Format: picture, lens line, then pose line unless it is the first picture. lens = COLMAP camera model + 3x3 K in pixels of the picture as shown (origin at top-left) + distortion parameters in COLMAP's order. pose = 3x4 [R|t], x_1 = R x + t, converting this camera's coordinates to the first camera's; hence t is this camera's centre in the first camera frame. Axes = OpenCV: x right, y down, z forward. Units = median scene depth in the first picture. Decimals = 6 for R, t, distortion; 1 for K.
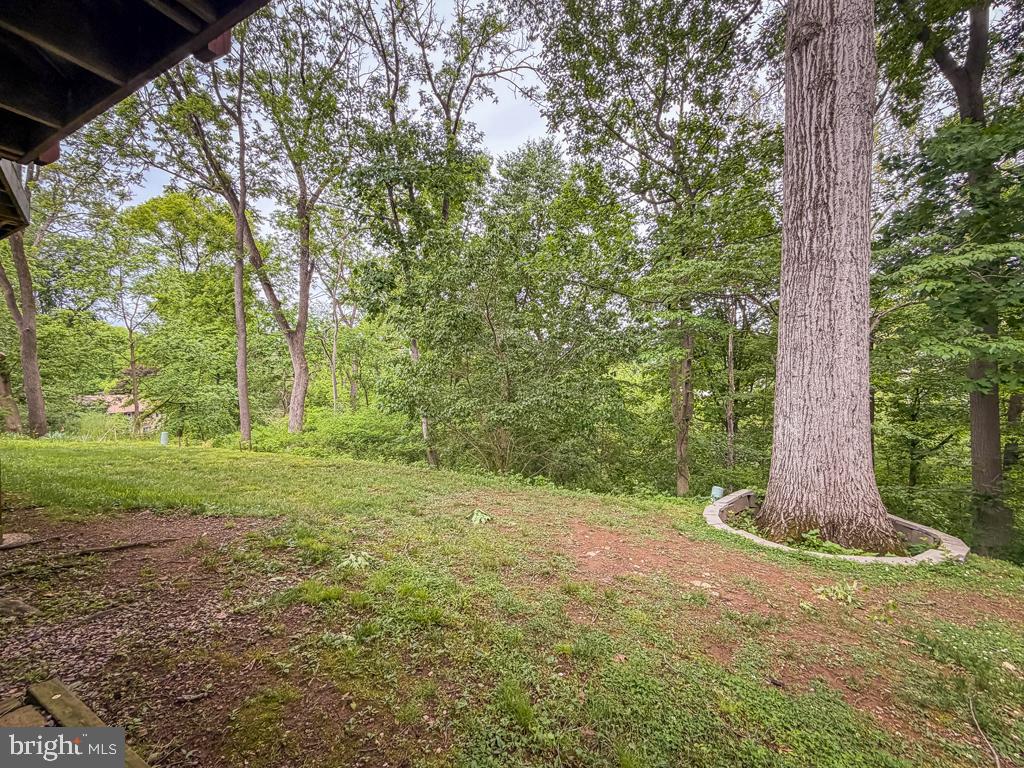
lens RADIAL K [[419.1, 0, 518.1], [0, 419.1, 383.2], [0, 0, 1]] dist [0.000537, -0.000448]
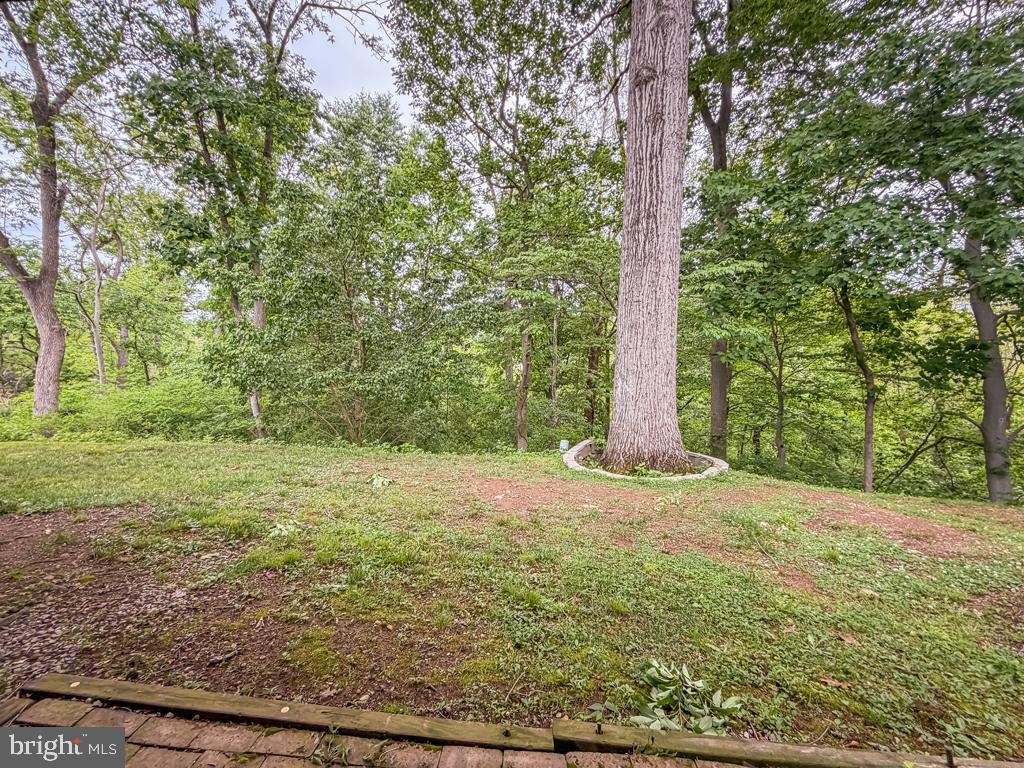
lens RADIAL K [[414.1, 0, 511.5], [0, 414.1, 382.1], [0, 0, 1]] dist [-0.000659, -0.000359]
pose [[0.919679, -0.012860, 0.392461, -0.106563], [-0.010806, 0.998256, 0.058033, 0.010340], [-0.392522, -0.057612, 0.917936, -0.020491]]
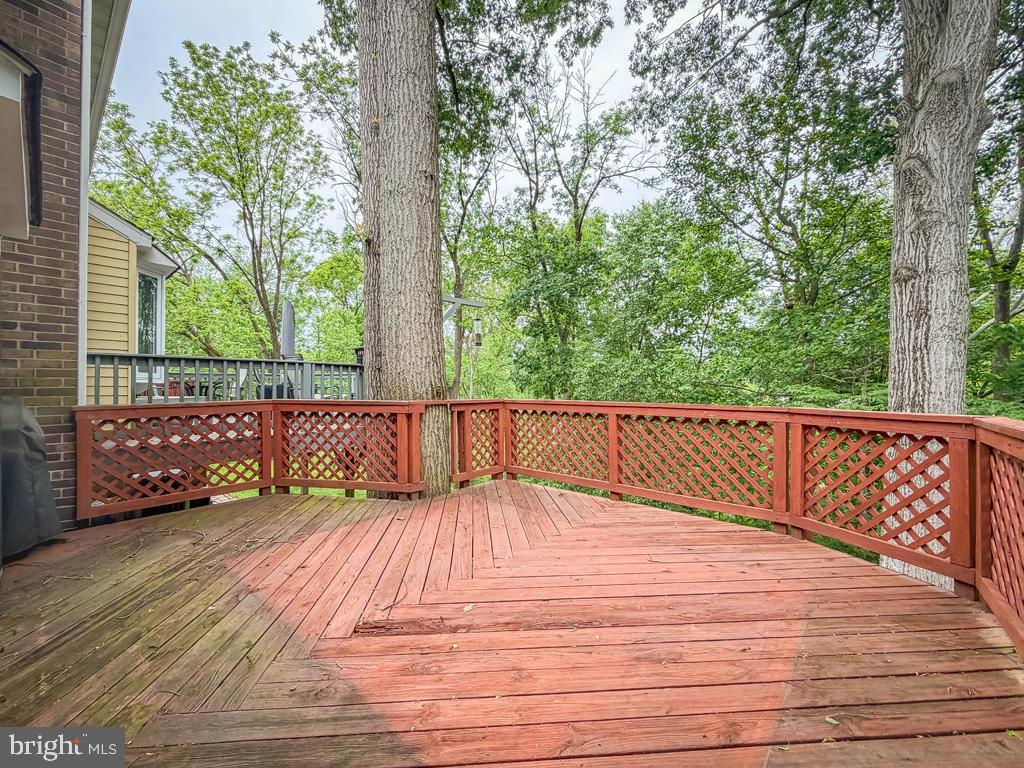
lens RADIAL K [[415.5, 0, 512.0], [0, 415.5, 384.0], [0, 0, 1]] dist [0.000964, 0.000171]
pose [[0.970246, 0.001265, -0.242118, -0.122690], [-0.001684, 0.999997, -0.001526, -0.278935], [0.242115, 0.001888, 0.970246, -0.346029]]
